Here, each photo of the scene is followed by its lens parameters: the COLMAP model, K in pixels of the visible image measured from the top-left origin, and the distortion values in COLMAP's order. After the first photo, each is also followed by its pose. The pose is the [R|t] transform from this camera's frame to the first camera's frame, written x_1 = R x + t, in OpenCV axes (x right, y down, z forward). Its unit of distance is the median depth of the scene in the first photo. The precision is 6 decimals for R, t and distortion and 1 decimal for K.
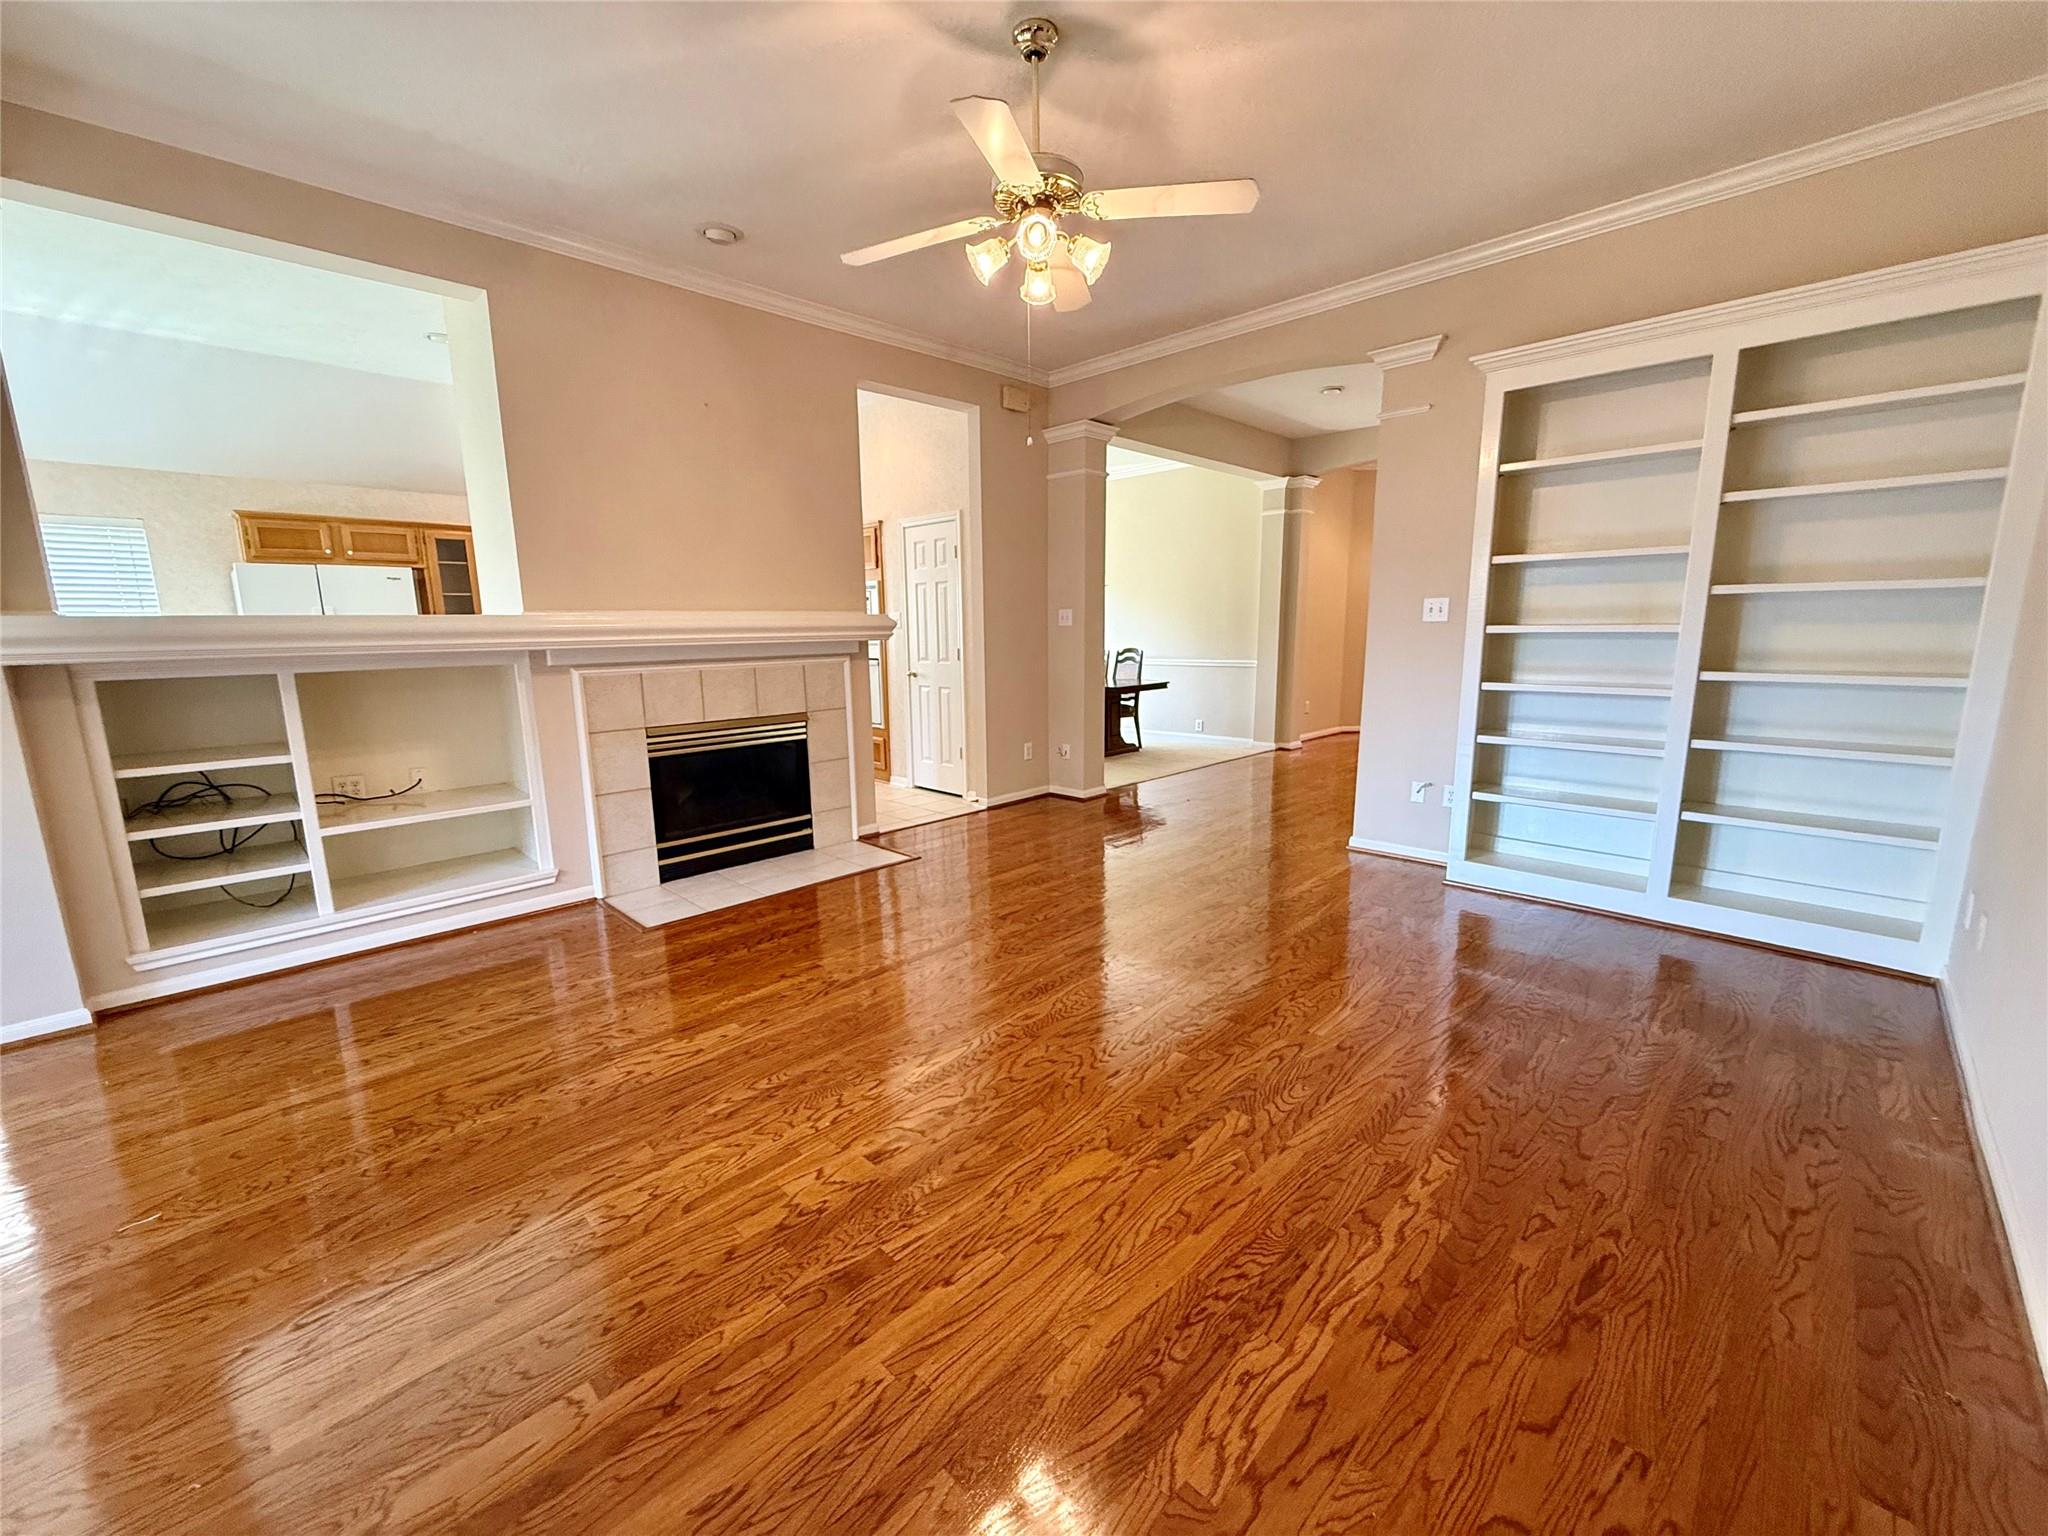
lens RADIAL K [[816.2, 0, 1022.1], [0, 816.2, 761.8], [0, 0, 1]] dist [-0.000542, 0.000083]
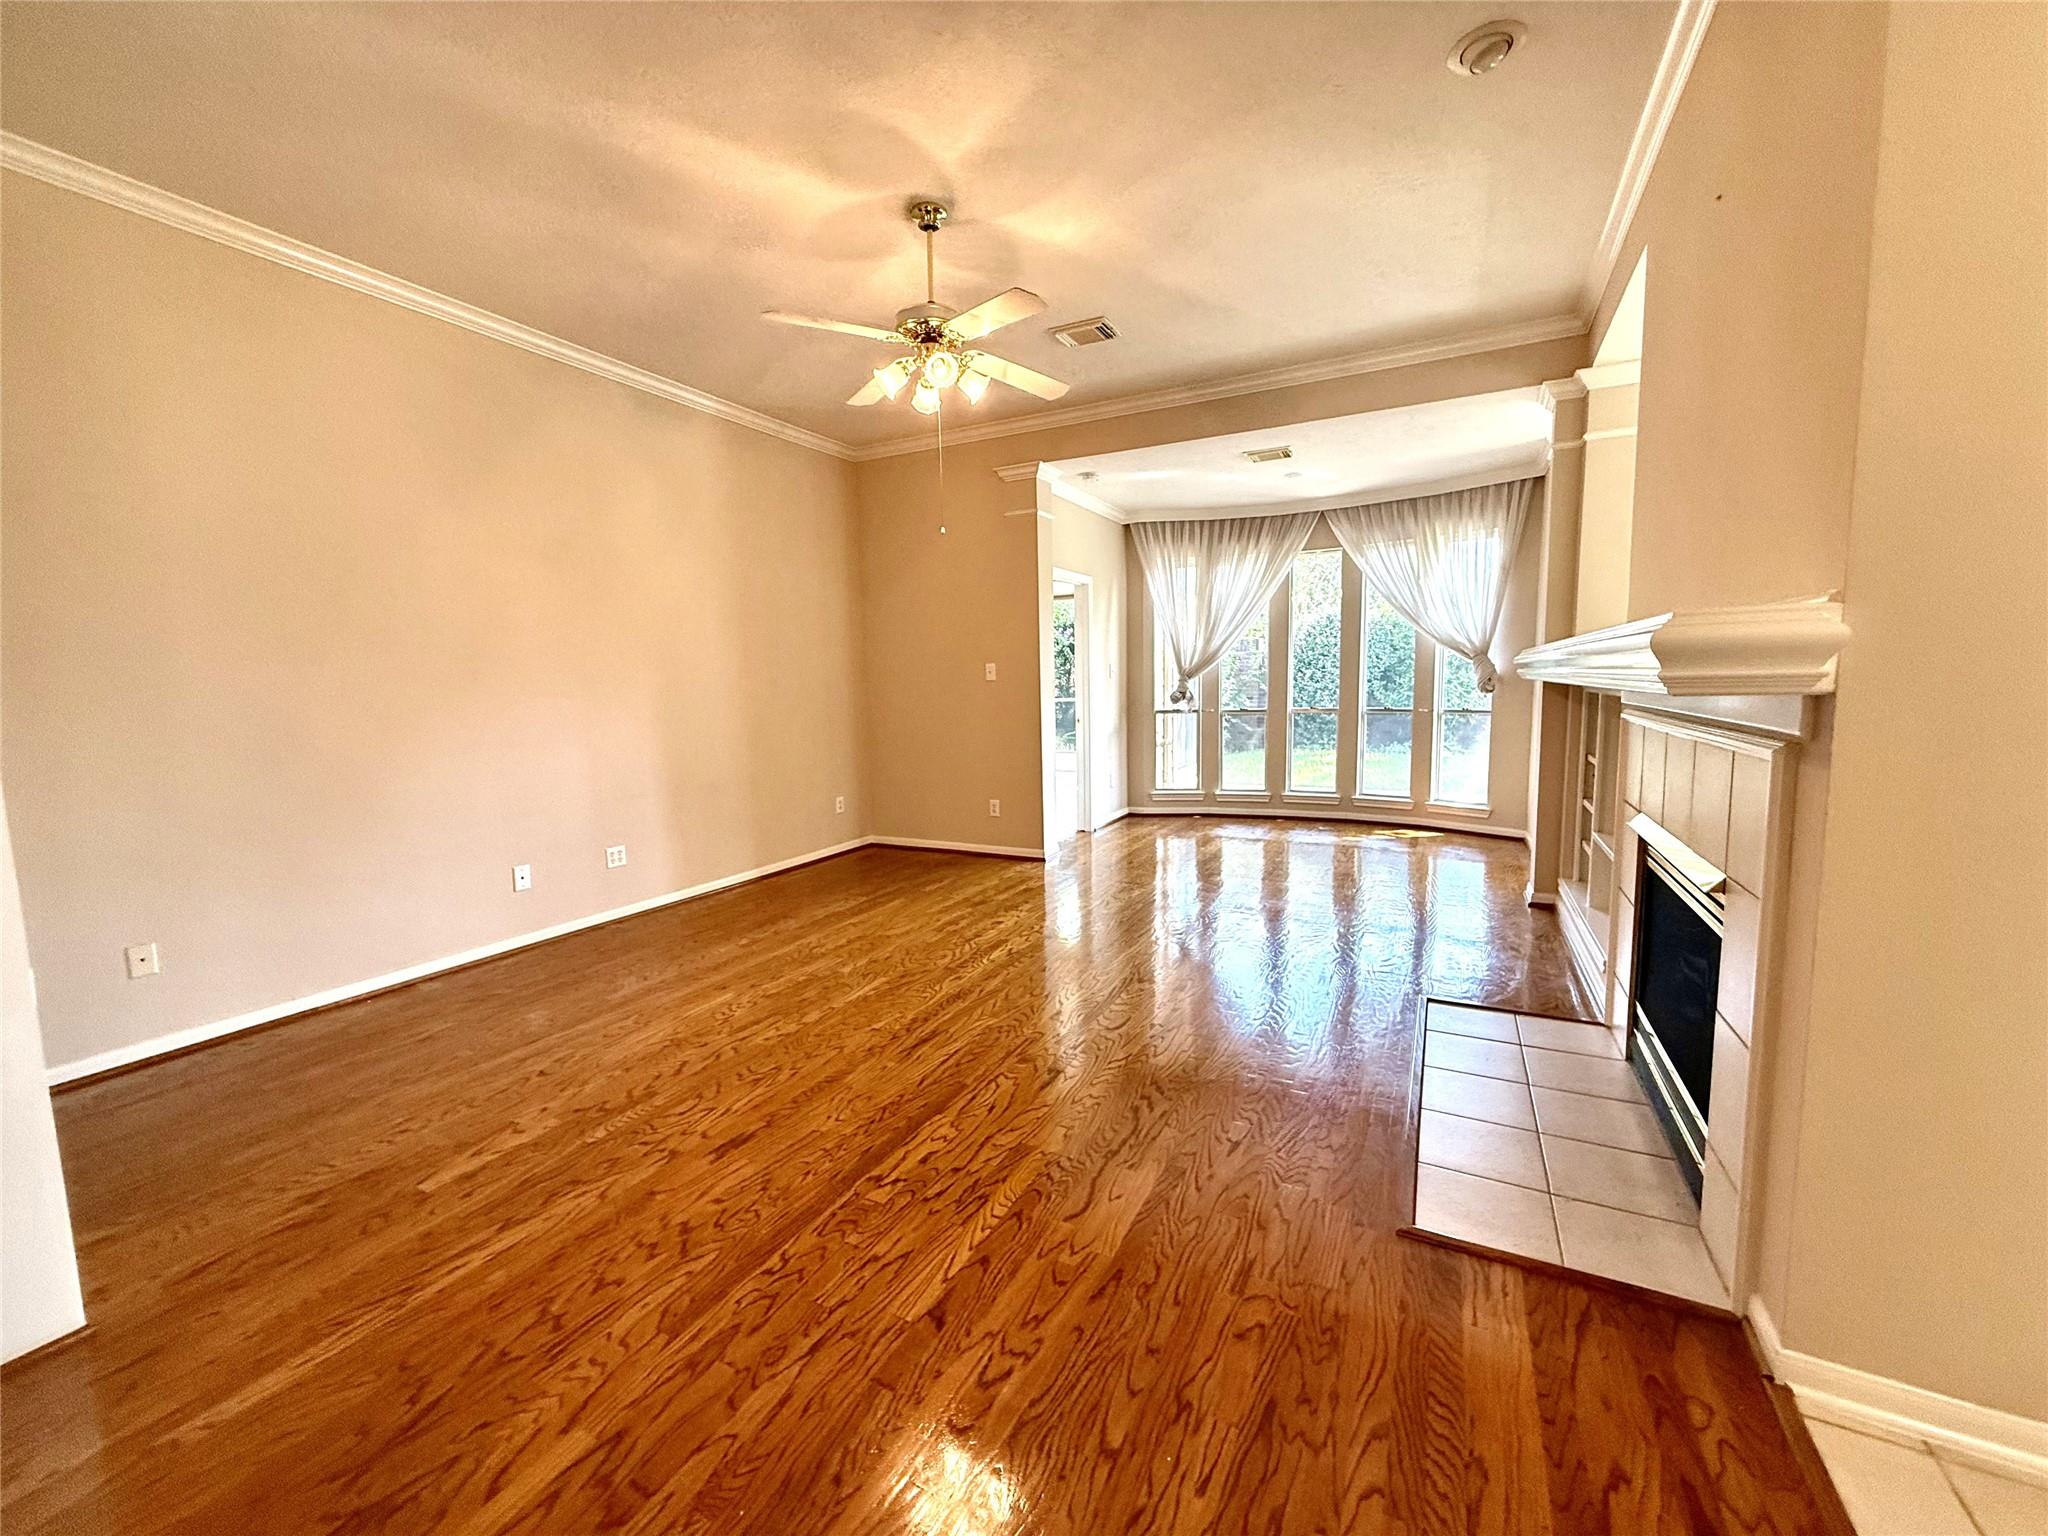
lens RADIAL K [[816.6, 0, 1021.2], [0, 816.6, 768.2], [0, 0, 1]] dist [-0.001209, 0.000185]
pose [[-0.955313, 0.064477, -0.288479, 0.174779], [-0.016245, 0.962994, 0.269032, -0.234774], [0.295150, 0.261696, -0.918913, 1.419897]]
